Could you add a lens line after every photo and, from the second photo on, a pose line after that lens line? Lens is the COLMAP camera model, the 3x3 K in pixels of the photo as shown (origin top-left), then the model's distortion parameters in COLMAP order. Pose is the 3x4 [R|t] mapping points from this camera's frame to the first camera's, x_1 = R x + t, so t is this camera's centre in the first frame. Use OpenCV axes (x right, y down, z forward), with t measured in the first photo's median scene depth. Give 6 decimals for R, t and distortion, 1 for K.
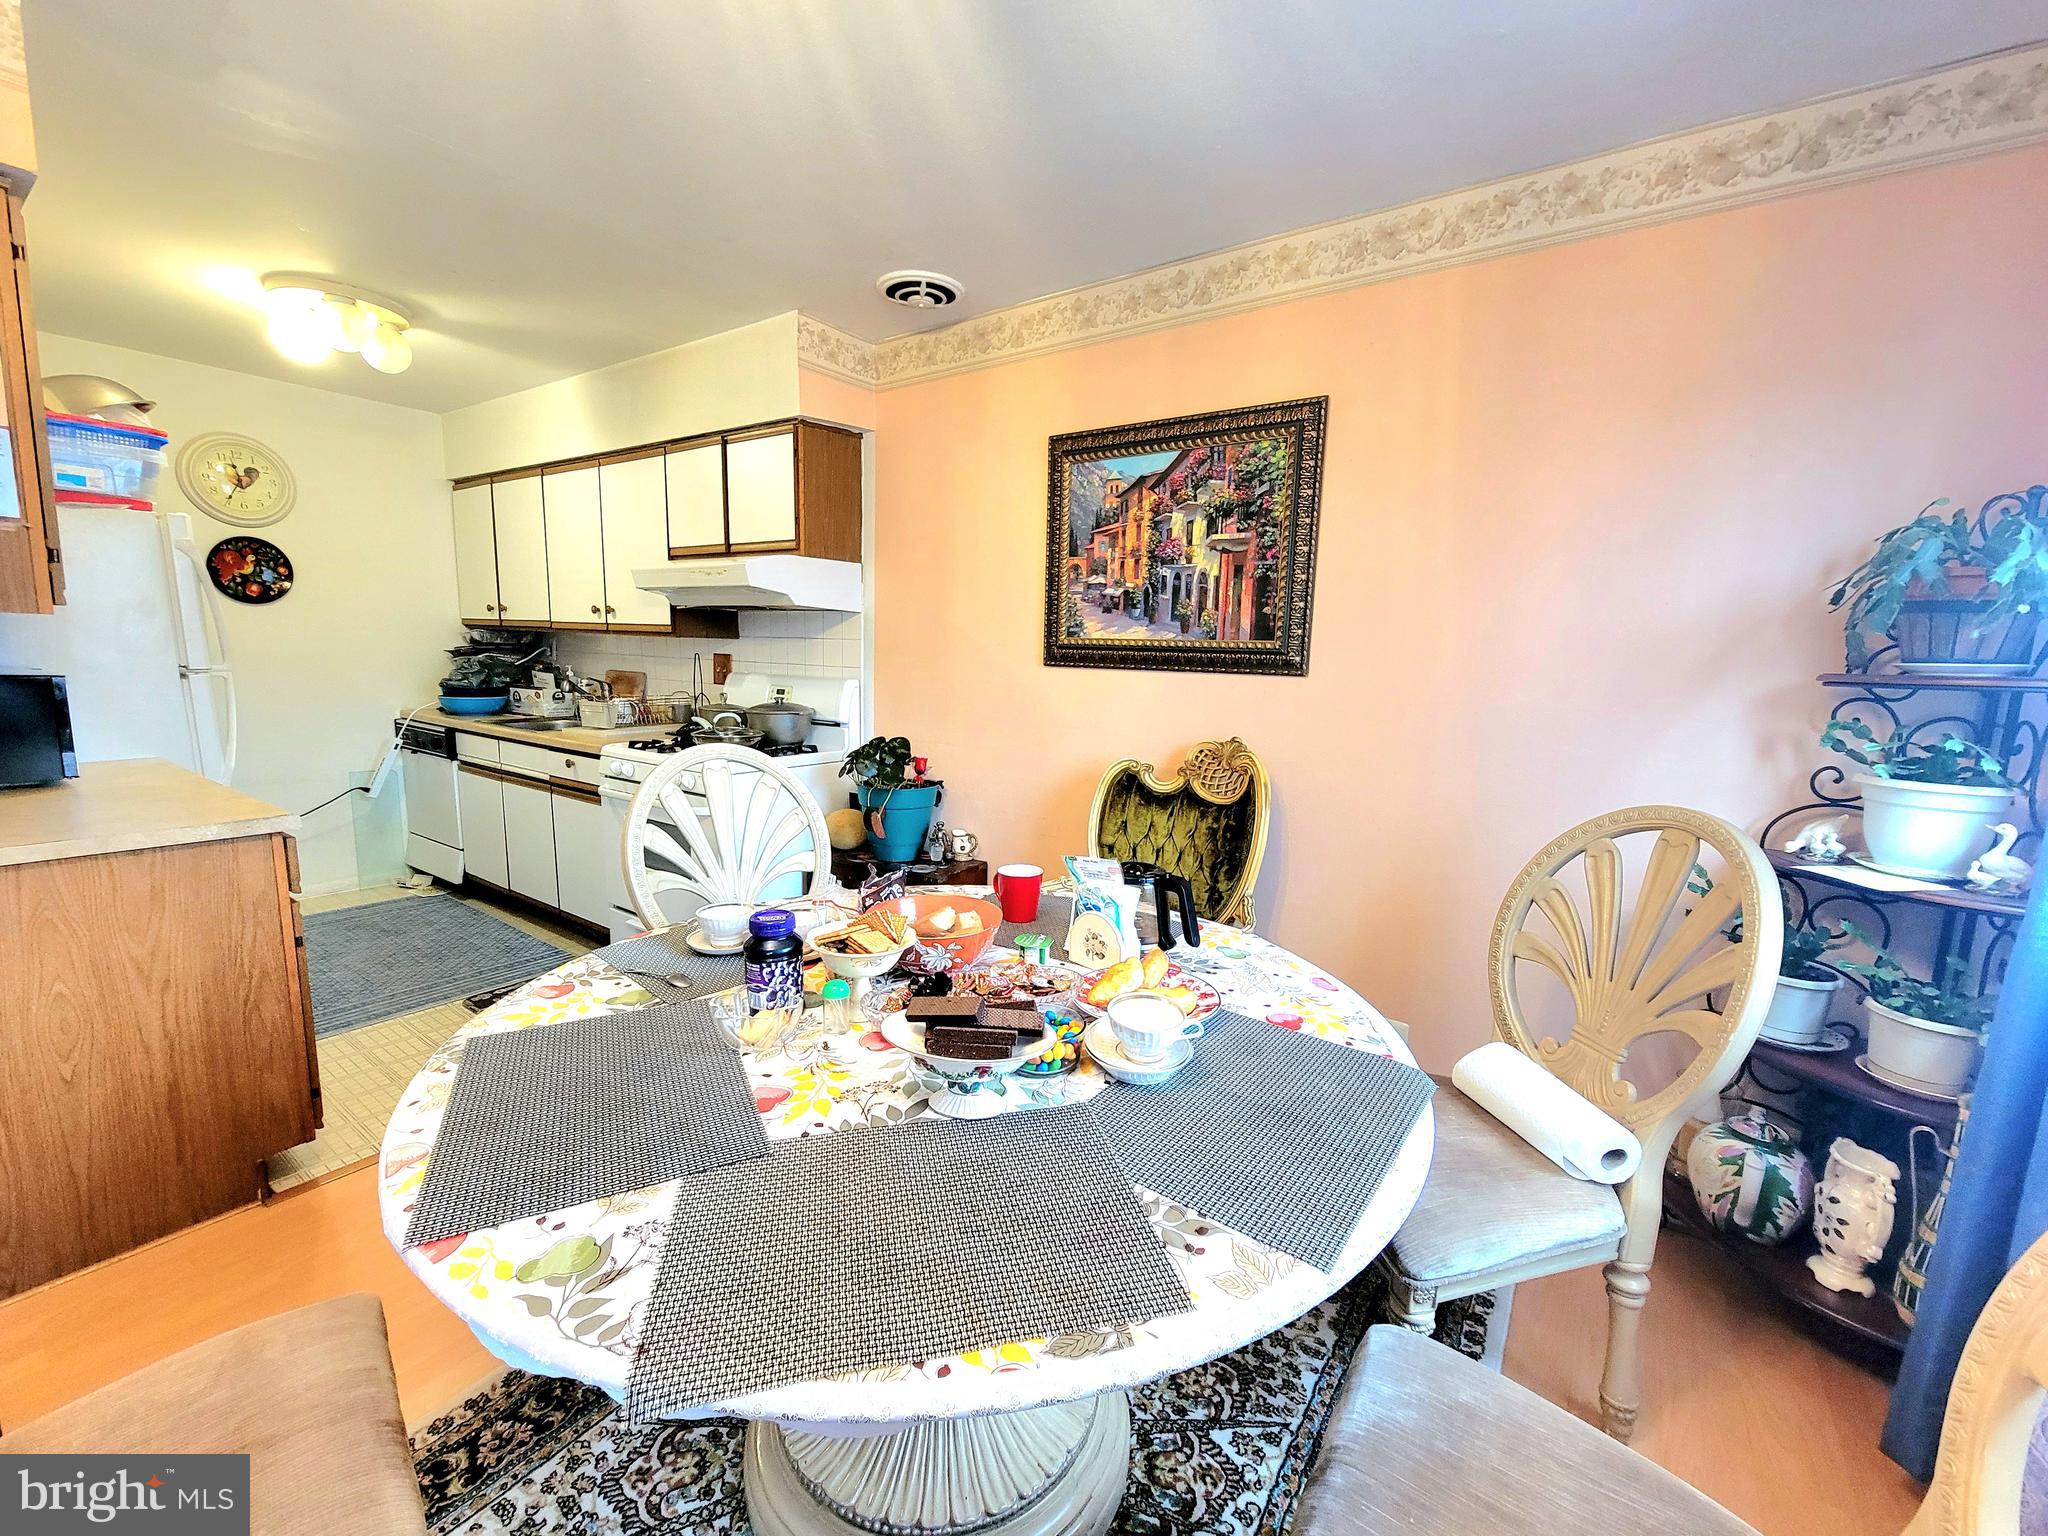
lens RADIAL K [[828.3, 0, 1022.3], [0, 828.3, 779.3], [0, 0, 1]] dist [-0.002629, -0.000487]
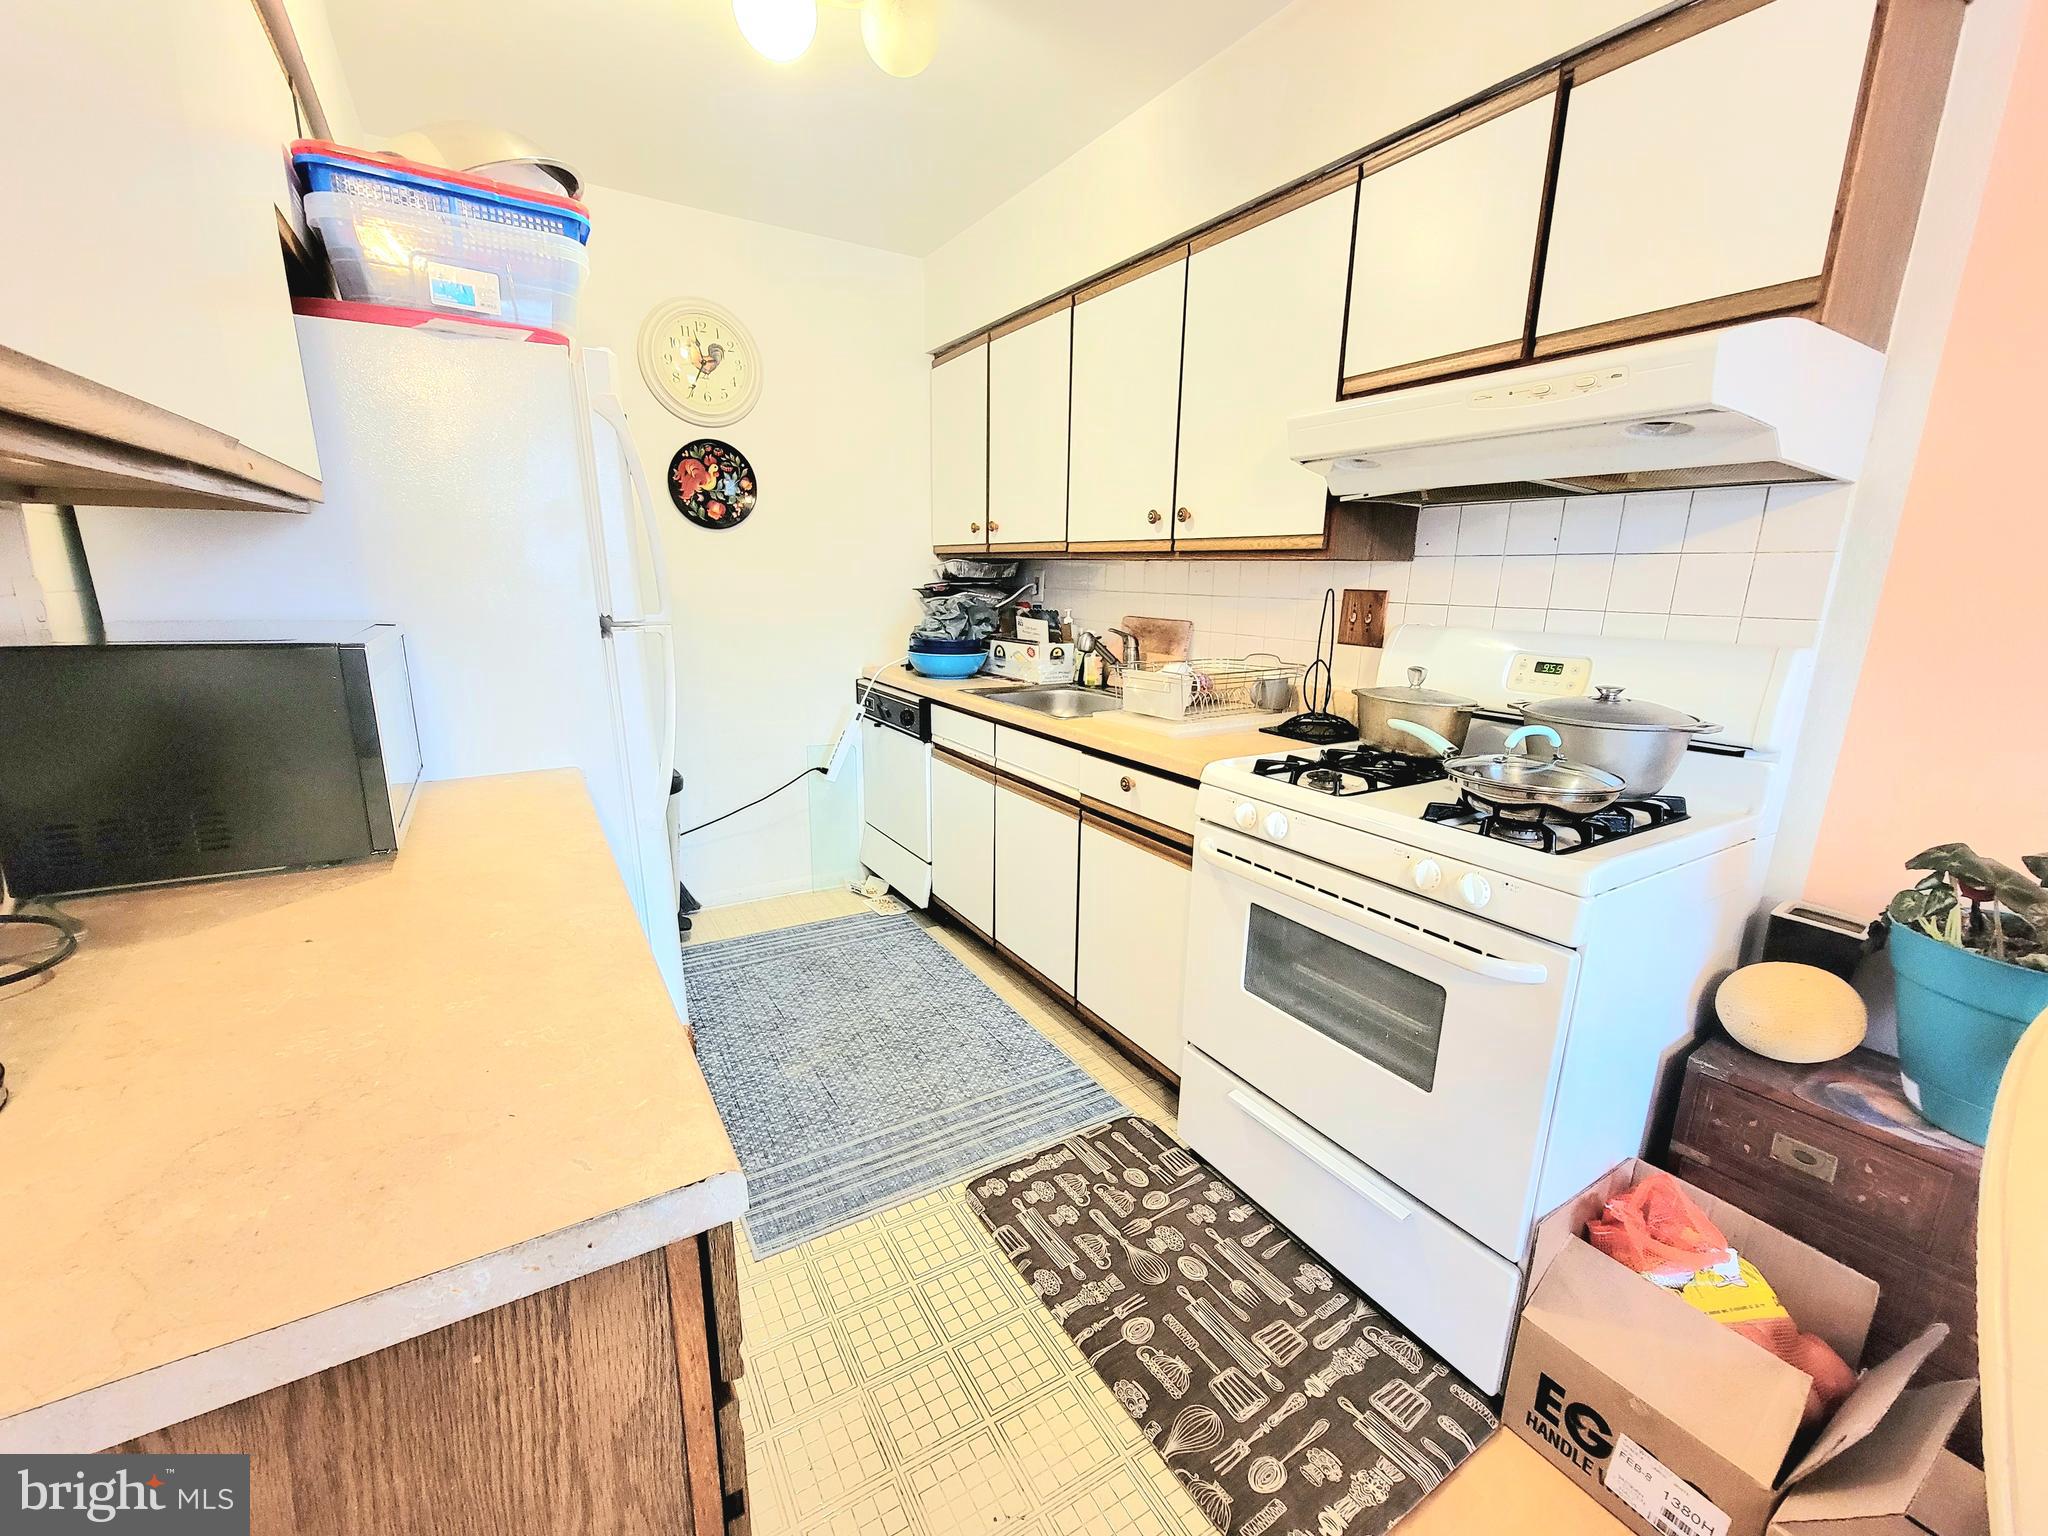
lens RADIAL K [[828.3, 0, 1022.3], [0, 828.3, 779.3], [0, 0, 1]] dist [-0.002629, -0.000487]
pose [[0.915309, 0.080128, -0.394702, -0.337027], [-0.051360, 0.995230, 0.082939, -0.057867], [0.399465, -0.055643, 0.915058, 0.385931]]
